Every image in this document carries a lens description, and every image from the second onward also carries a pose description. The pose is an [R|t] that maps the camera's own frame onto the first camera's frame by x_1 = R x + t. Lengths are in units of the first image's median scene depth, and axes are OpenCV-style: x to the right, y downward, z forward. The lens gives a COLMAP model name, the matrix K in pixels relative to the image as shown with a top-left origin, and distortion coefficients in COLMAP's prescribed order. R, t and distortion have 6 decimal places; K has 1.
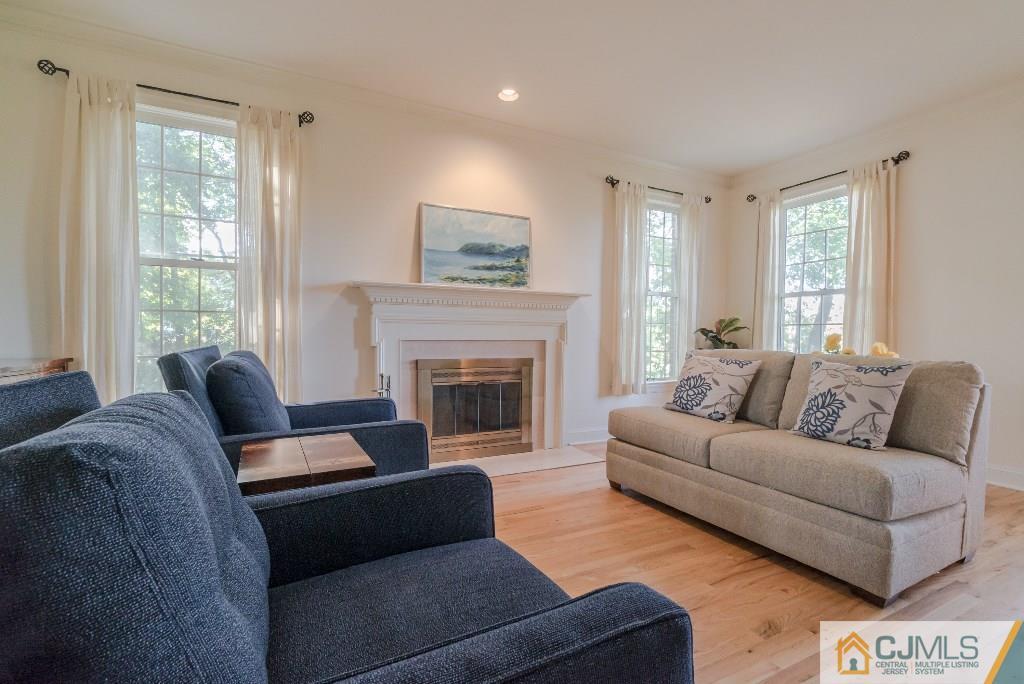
lens RADIAL K [[464.8, 0, 511.5], [0, 464.8, 340.6], [0, 0, 1]] dist [-0.001435, -0.000009]
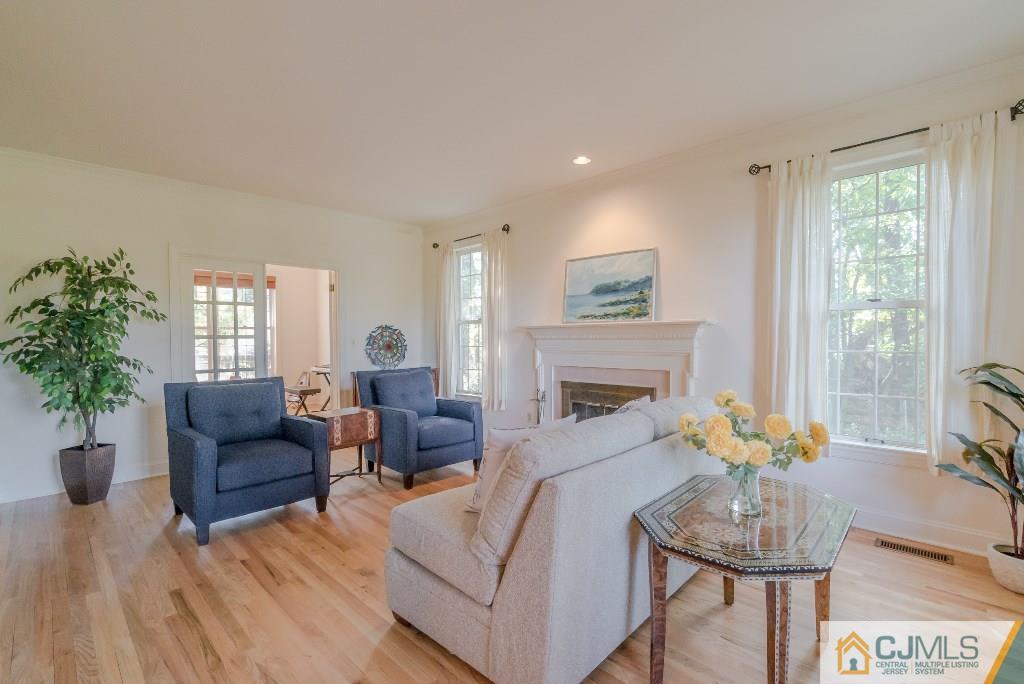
lens RADIAL K [[464.8, 0, 513.4], [0, 464.8, 346.3], [0, 0, 1]] dist [-0.001435, -0.000009]
pose [[0.316473, 0.008100, -0.948567, 0.923096], [-0.009057, 0.999944, 0.005517, -0.057766], [0.948558, 0.006845, 0.316529, 0.415729]]
